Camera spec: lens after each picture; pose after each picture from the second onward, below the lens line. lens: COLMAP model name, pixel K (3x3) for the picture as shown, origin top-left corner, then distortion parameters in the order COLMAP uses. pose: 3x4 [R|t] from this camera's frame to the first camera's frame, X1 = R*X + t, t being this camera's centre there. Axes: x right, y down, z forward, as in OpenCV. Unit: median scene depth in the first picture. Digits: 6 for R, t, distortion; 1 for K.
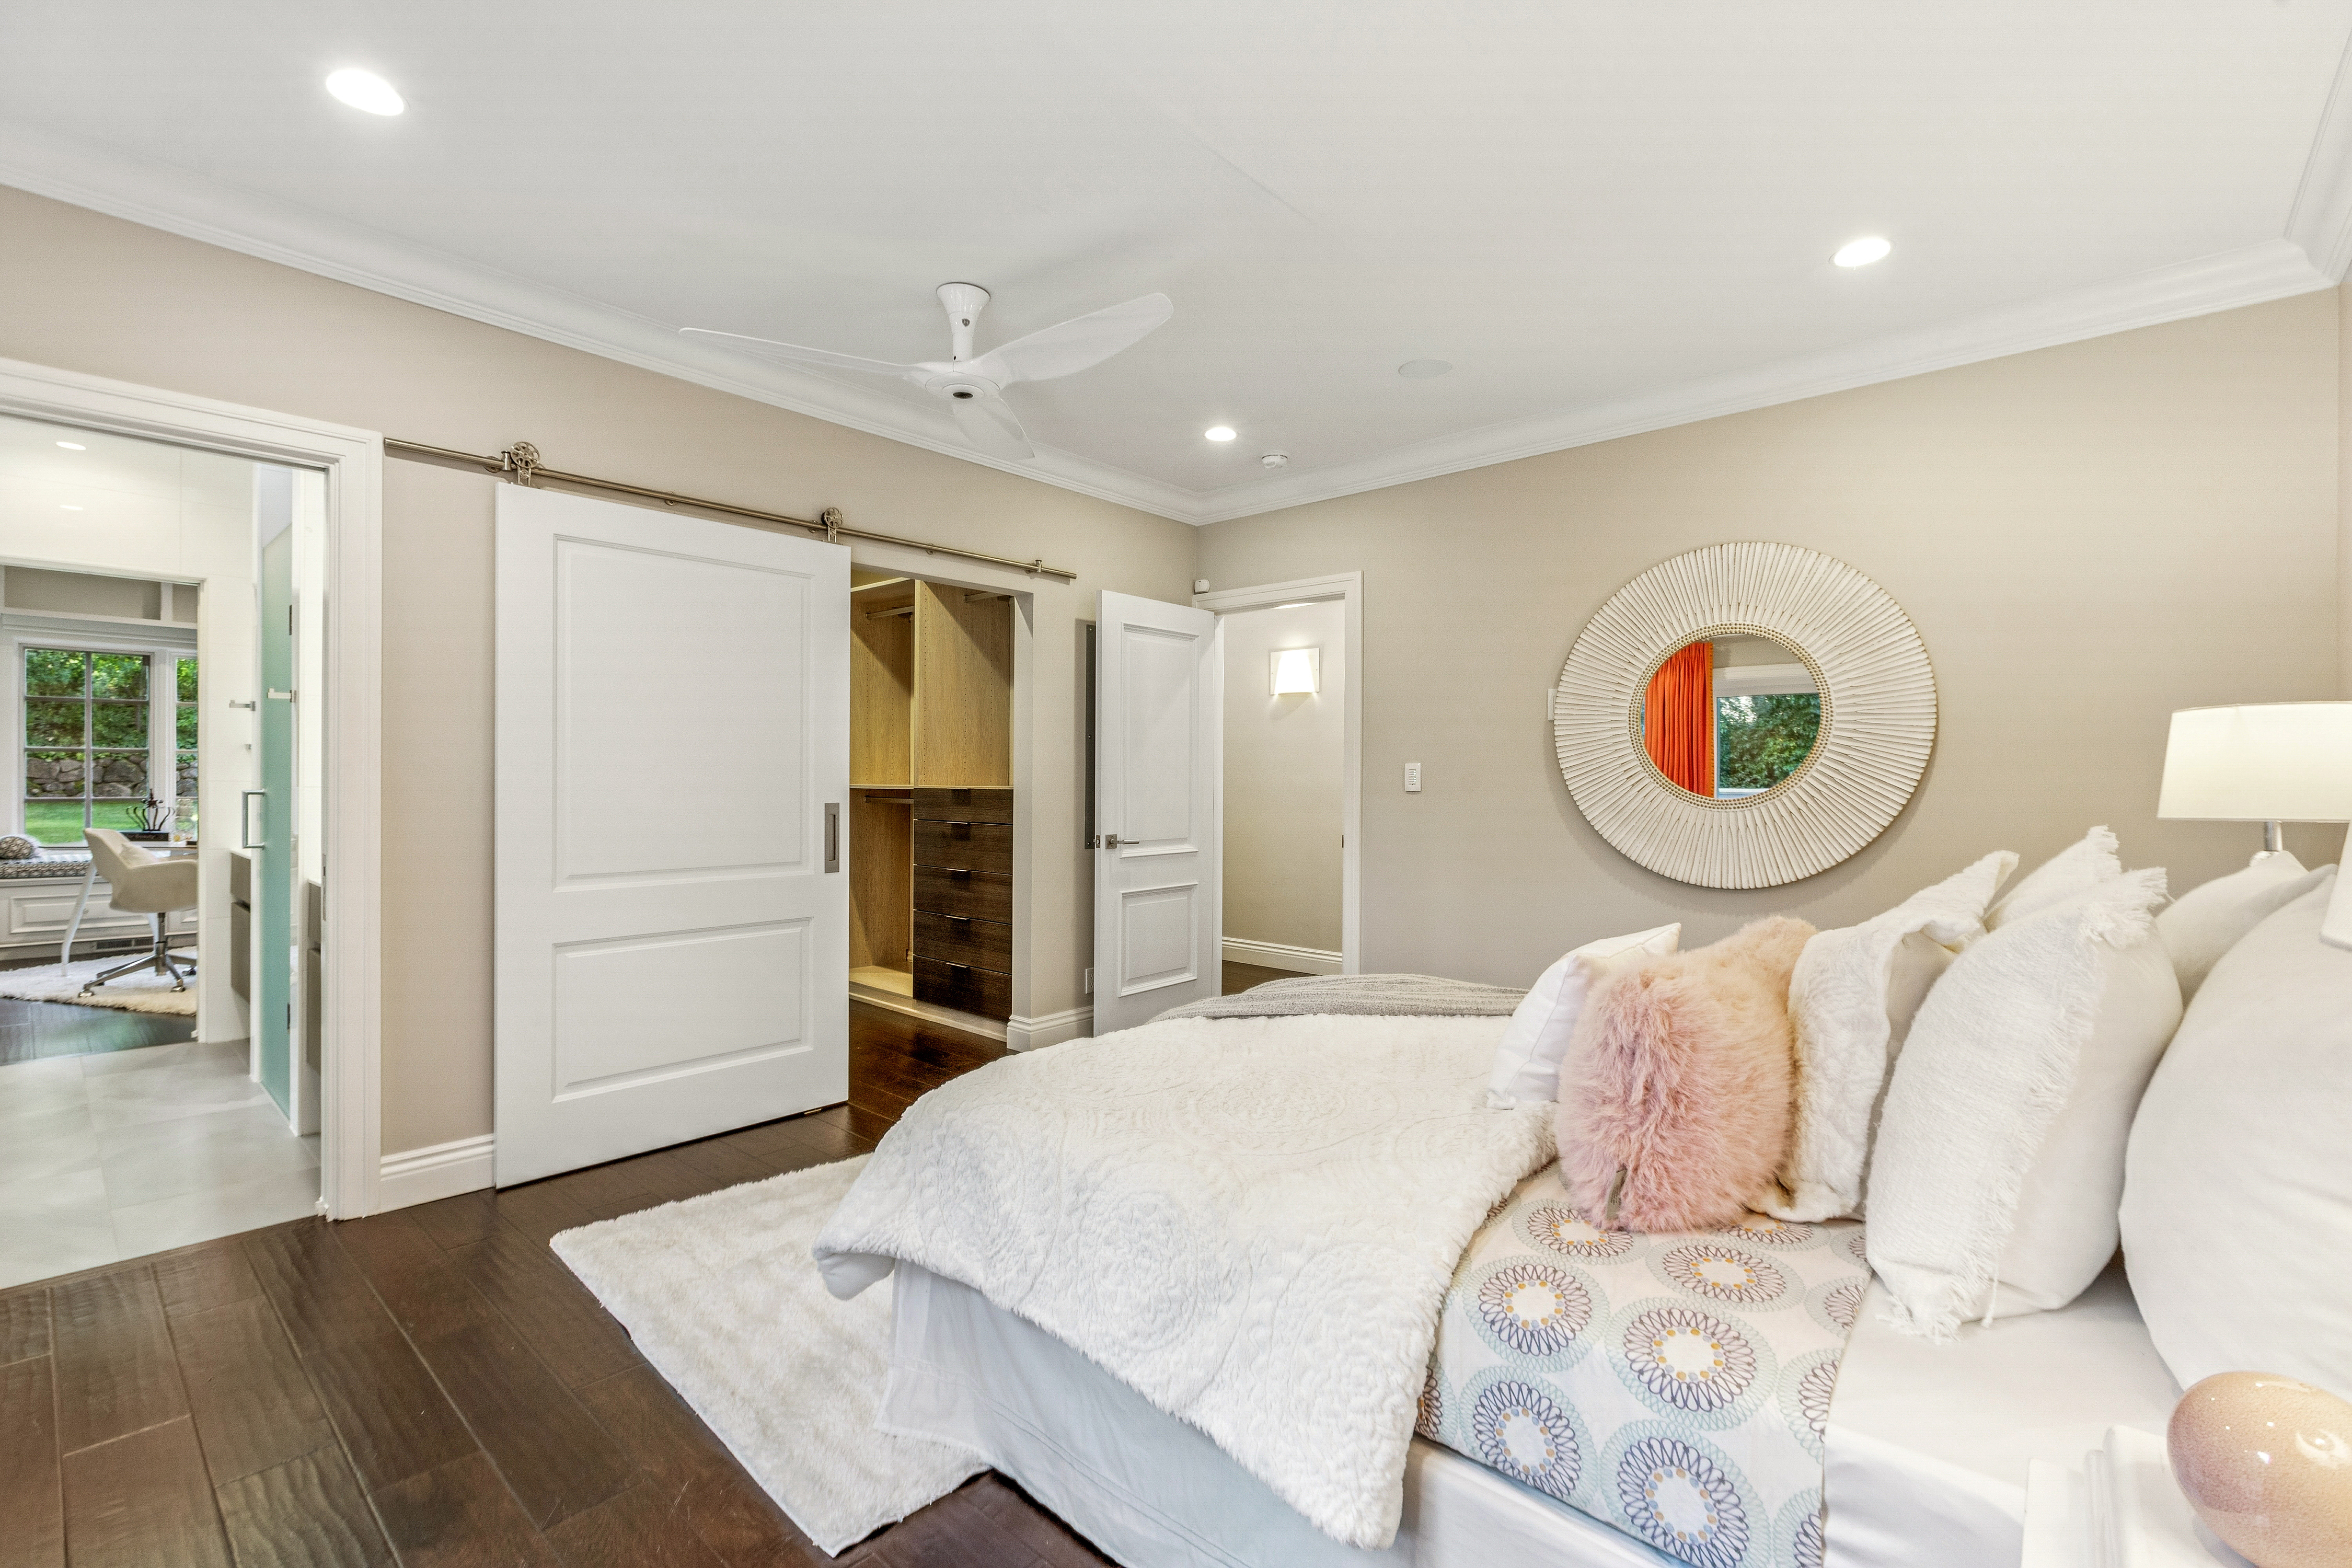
lens RADIAL K [[1040.7, 0, 1176.0], [0, 1040.7, 784.0], [0, 0, 1]] dist [-0.002694, -0.000484]
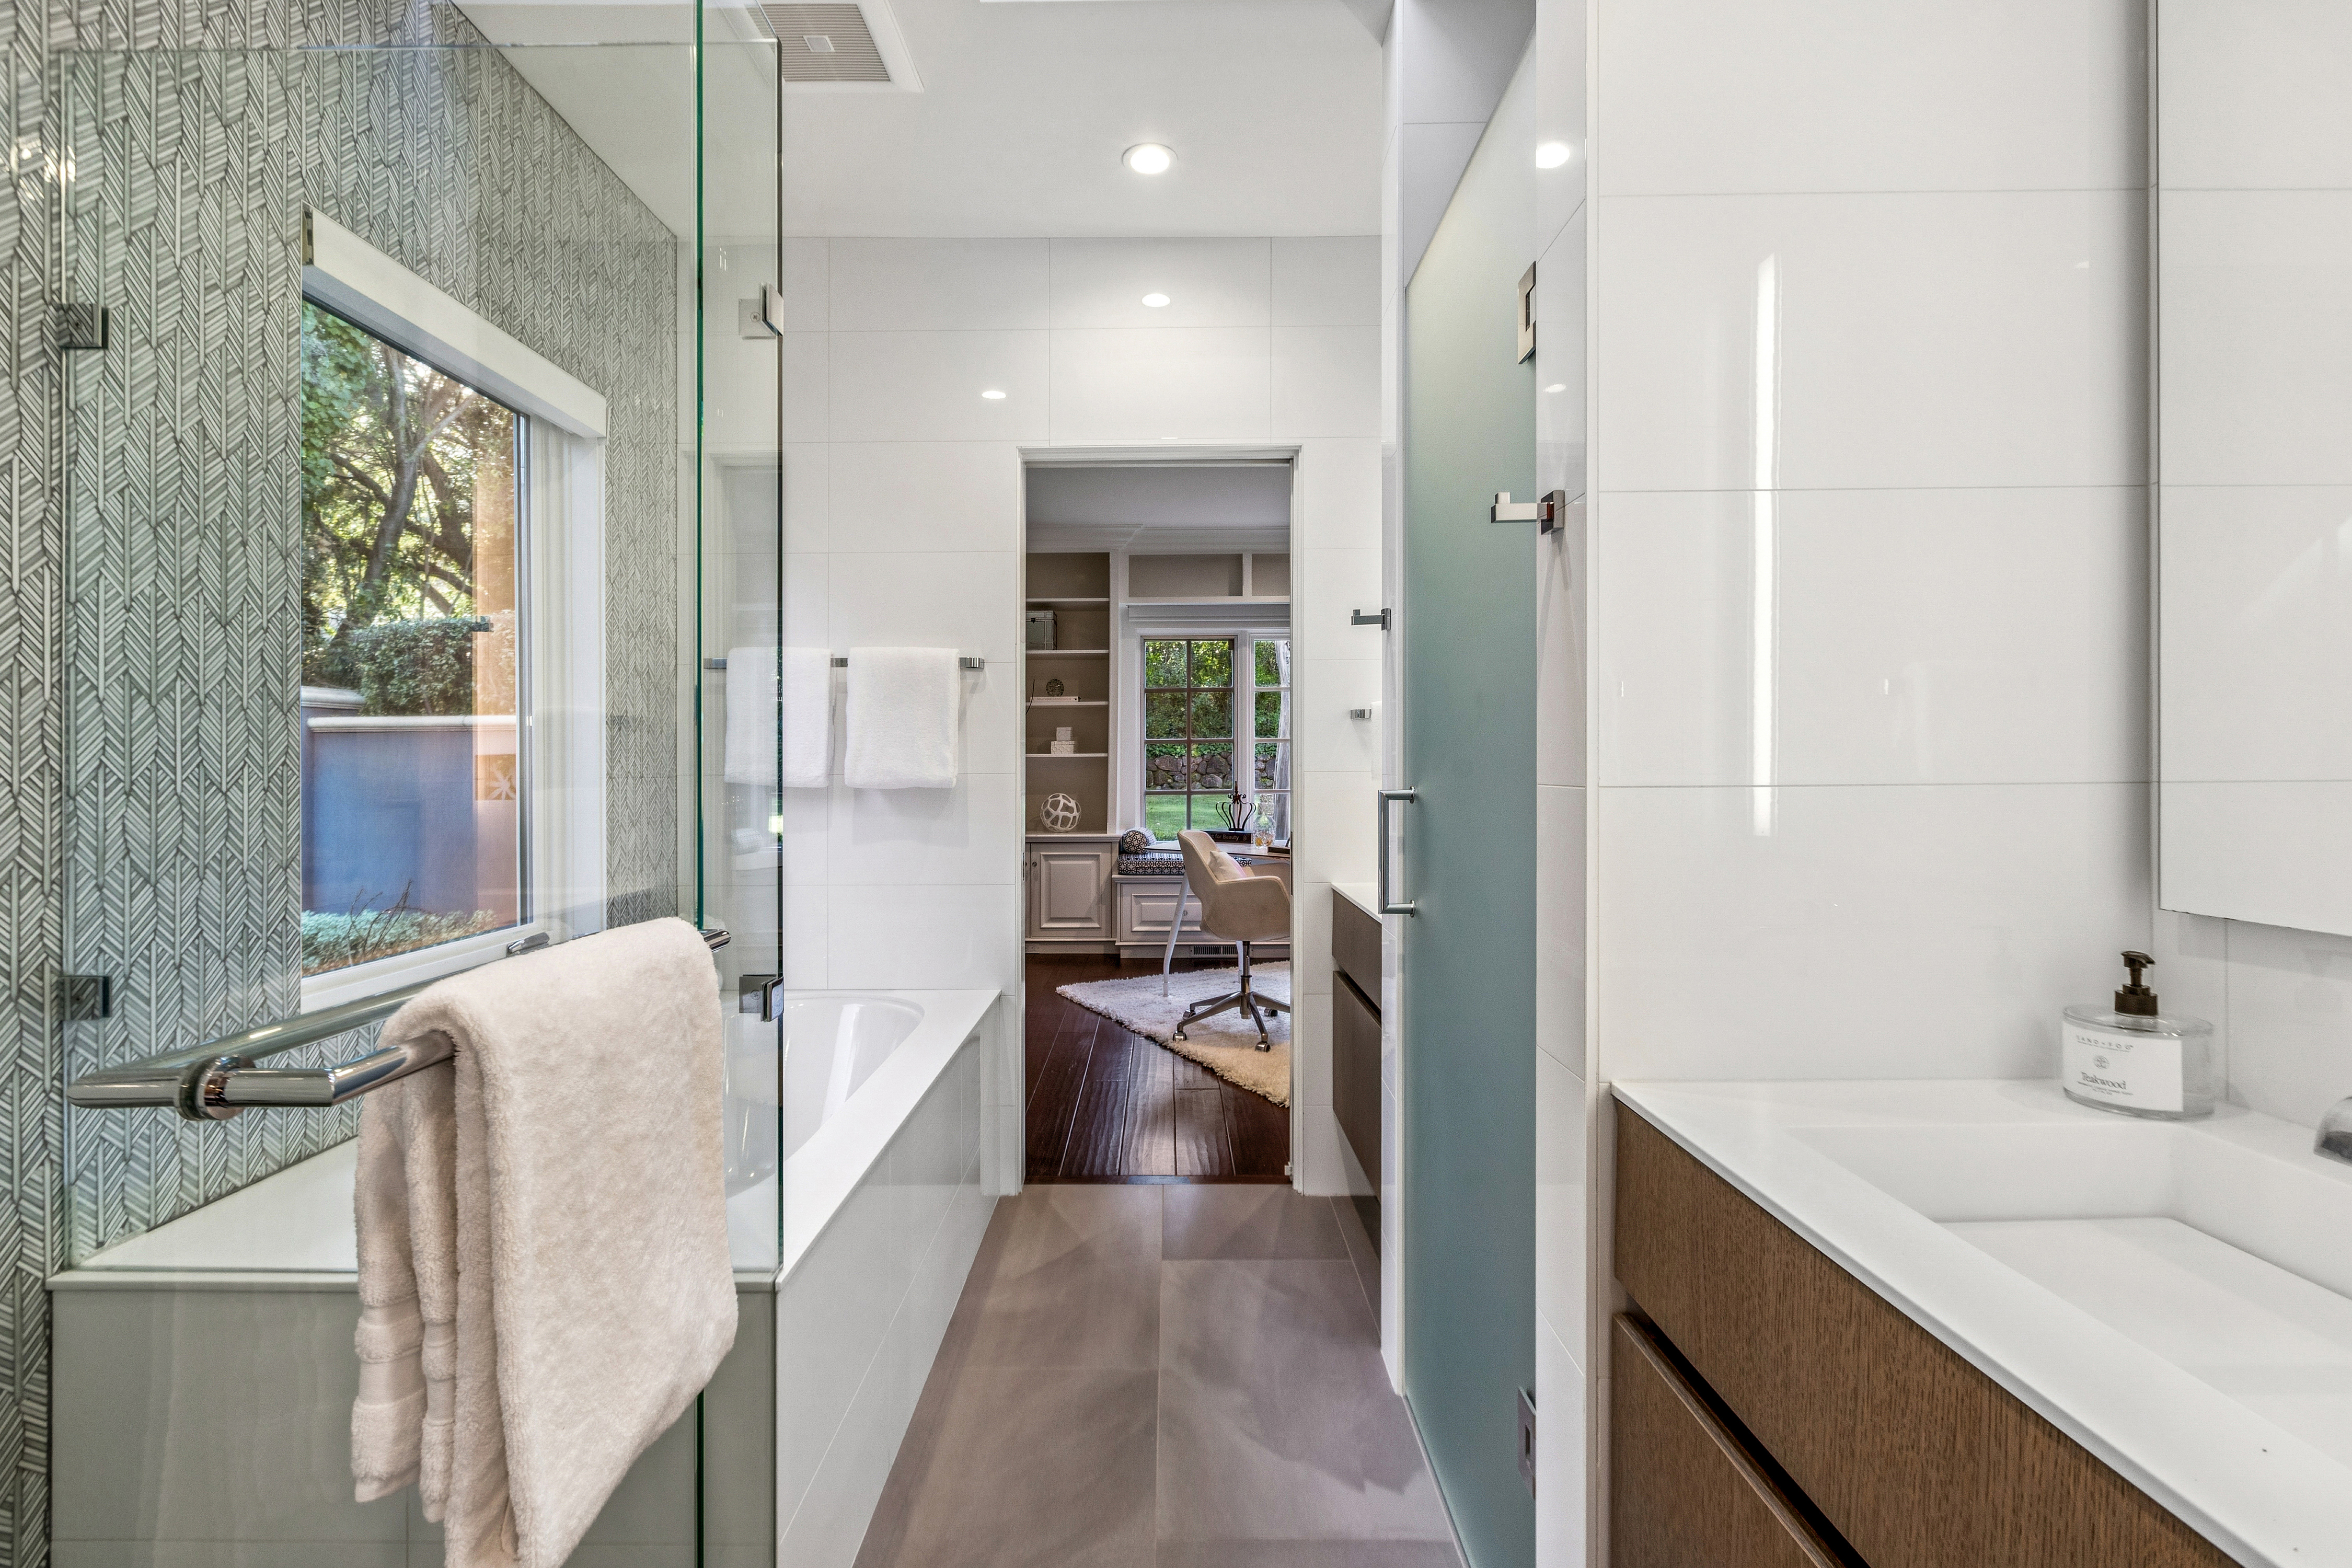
lens RADIAL K [[1040.7, 0, 1176.0], [0, 1040.7, 784.0], [0, 0, 1]] dist [-0.002694, -0.000484]
pose [[0.672062, 0.006538, -0.740466, -0.434291], [0.000456, 0.999957, 0.009243, -0.000945], [0.740495, -0.006549, 0.672030, 0.435147]]
